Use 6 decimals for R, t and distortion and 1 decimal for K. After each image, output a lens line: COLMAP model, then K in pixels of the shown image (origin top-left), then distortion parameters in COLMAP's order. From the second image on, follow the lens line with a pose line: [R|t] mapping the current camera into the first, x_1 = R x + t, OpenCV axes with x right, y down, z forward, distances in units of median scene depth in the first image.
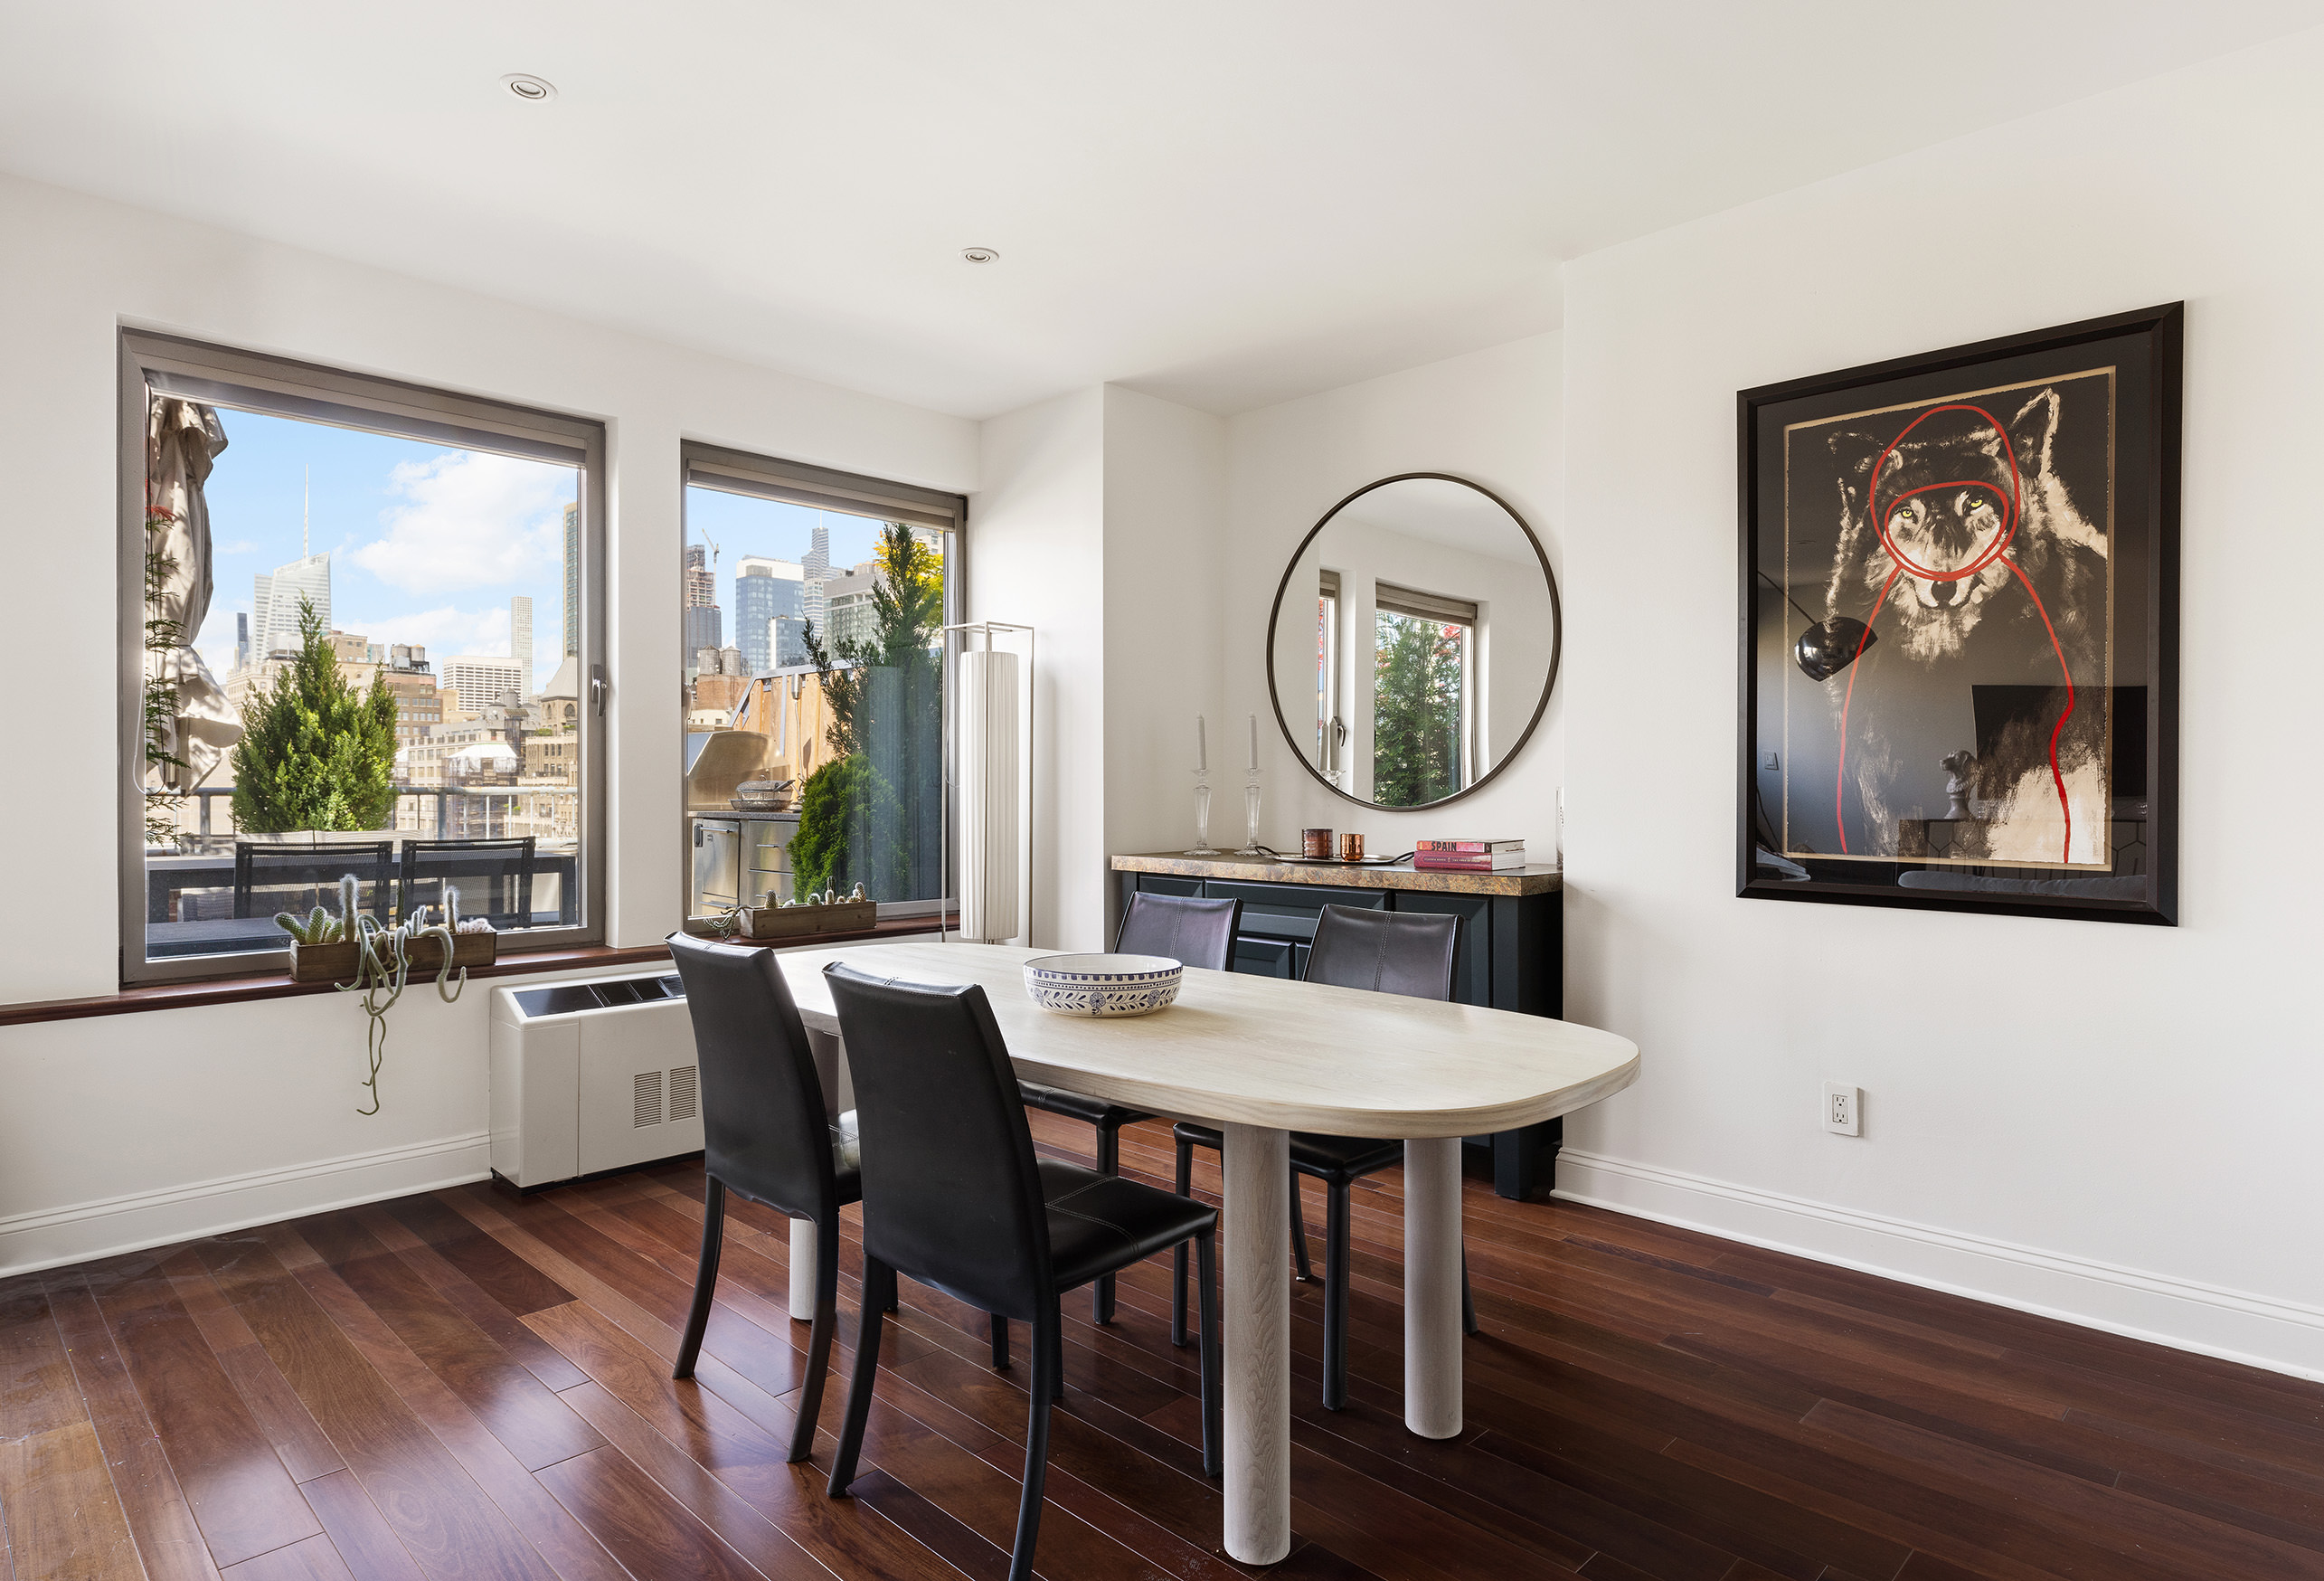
lens RADIAL K [[1279.5, 0, 1139.0], [0, 1279.5, 786.1], [0, 0, 1]] dist [0.004373, 0.000958]
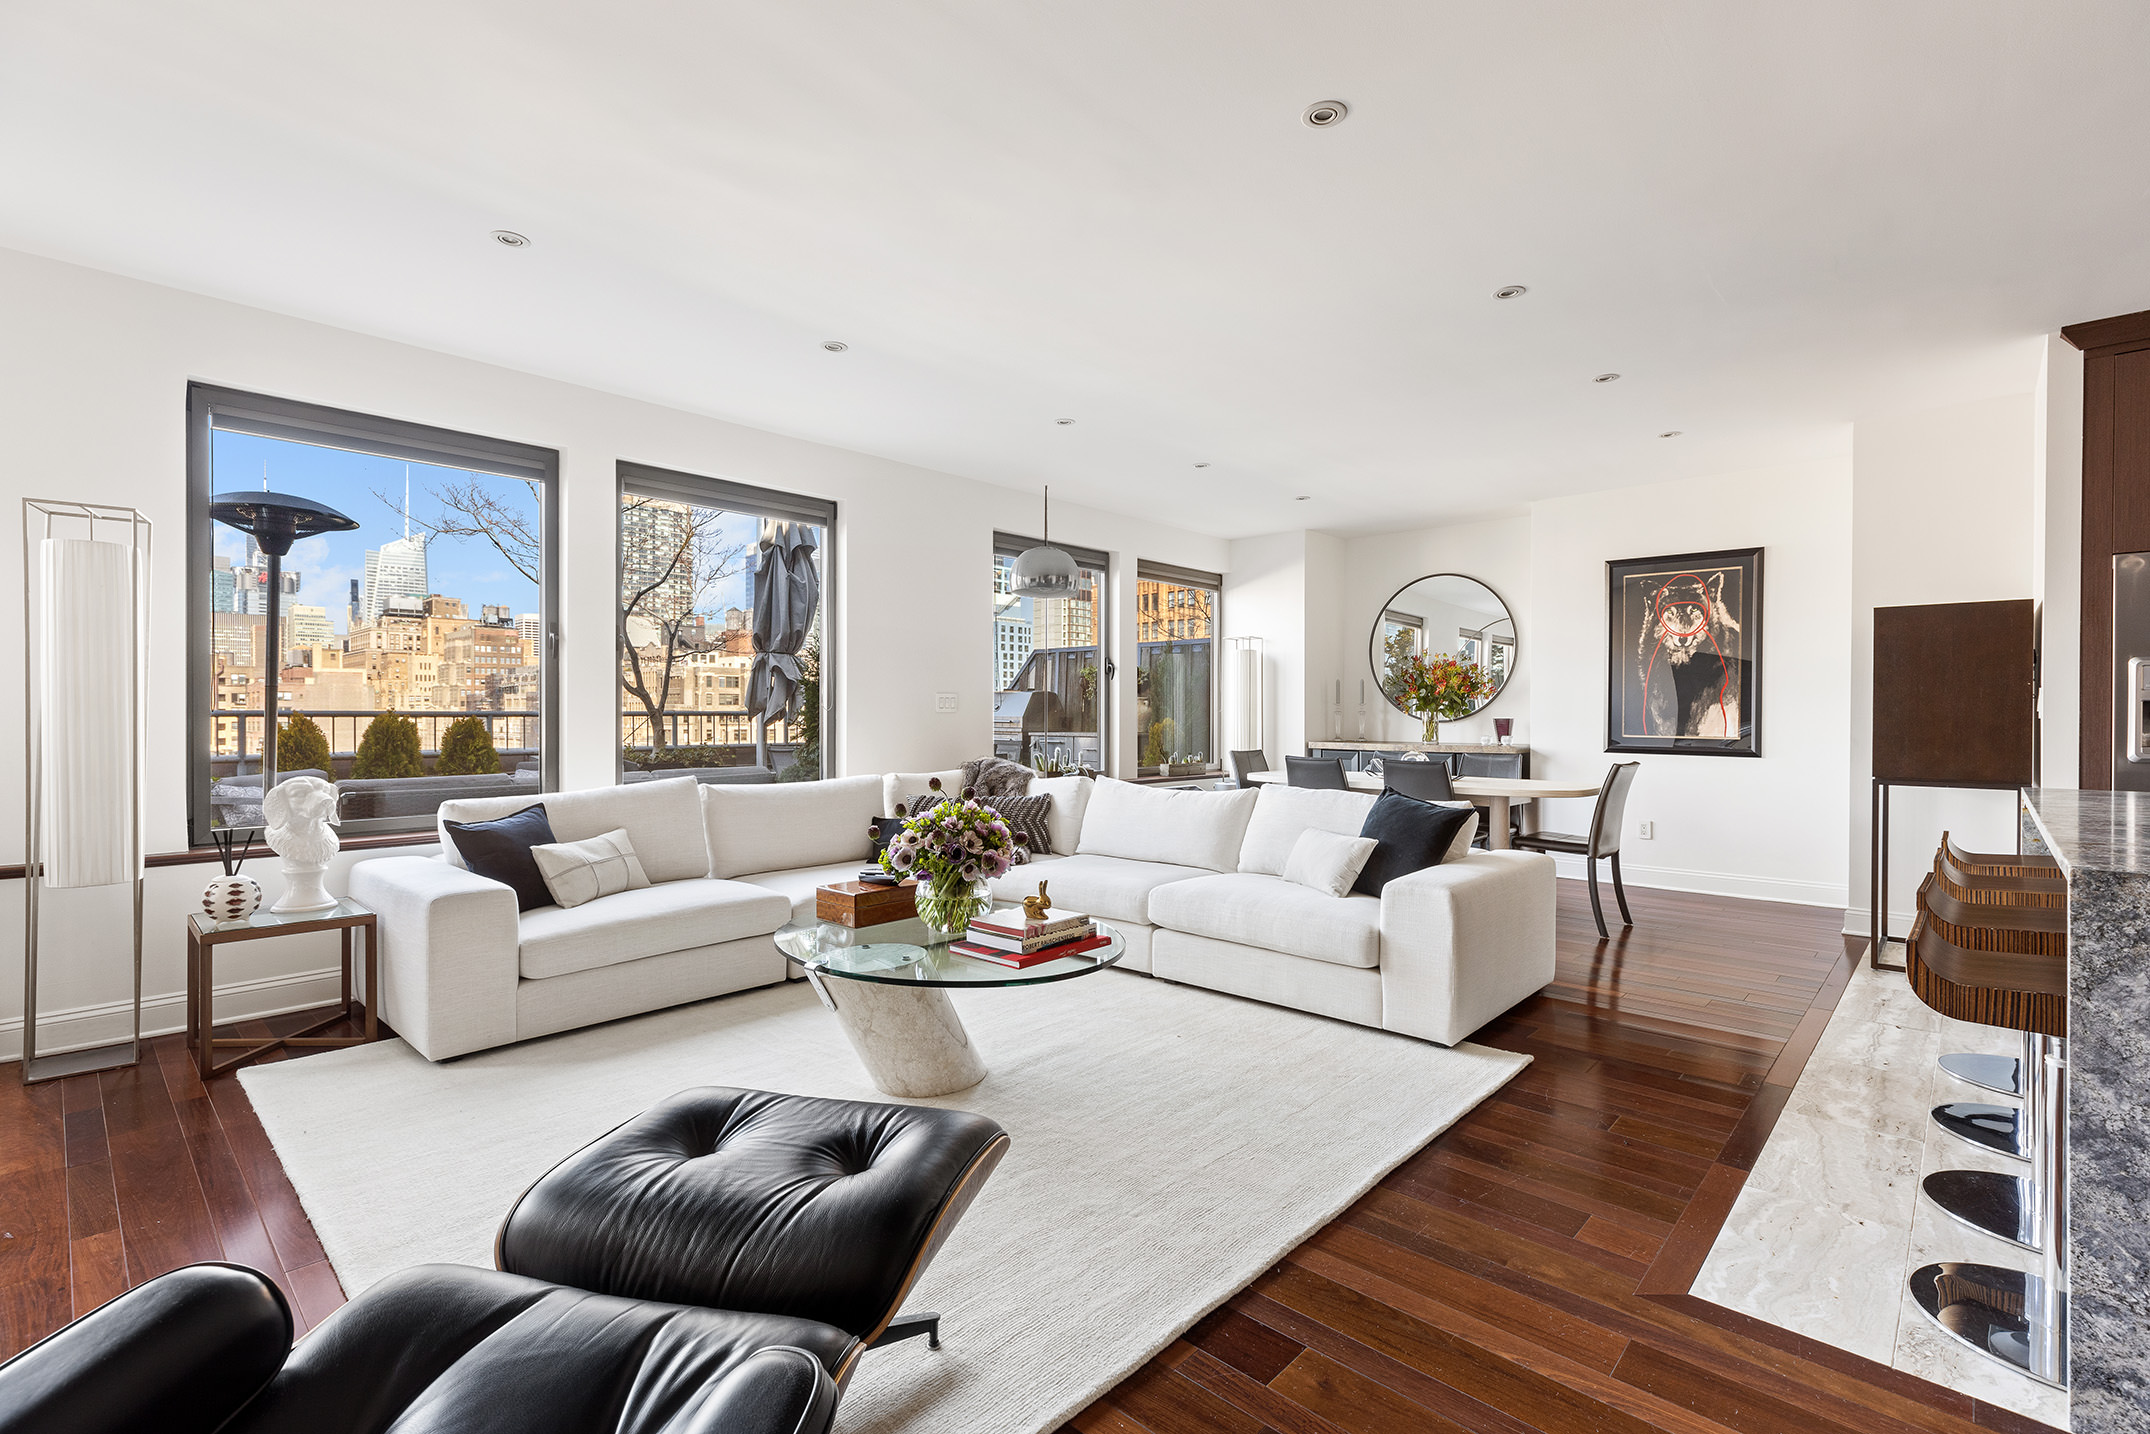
lens RADIAL K [[970.9, 0, 1070.9], [0, 970.9, 722.4], [0, 0, 1]] dist [-0.001201, -0.000182]
pose [[0.999507, 0.001652, 0.031364, -0.778947], [-0.001916, 0.999963, 0.008375, 0.011604], [-0.031349, -0.008430, 0.999473, -1.083704]]
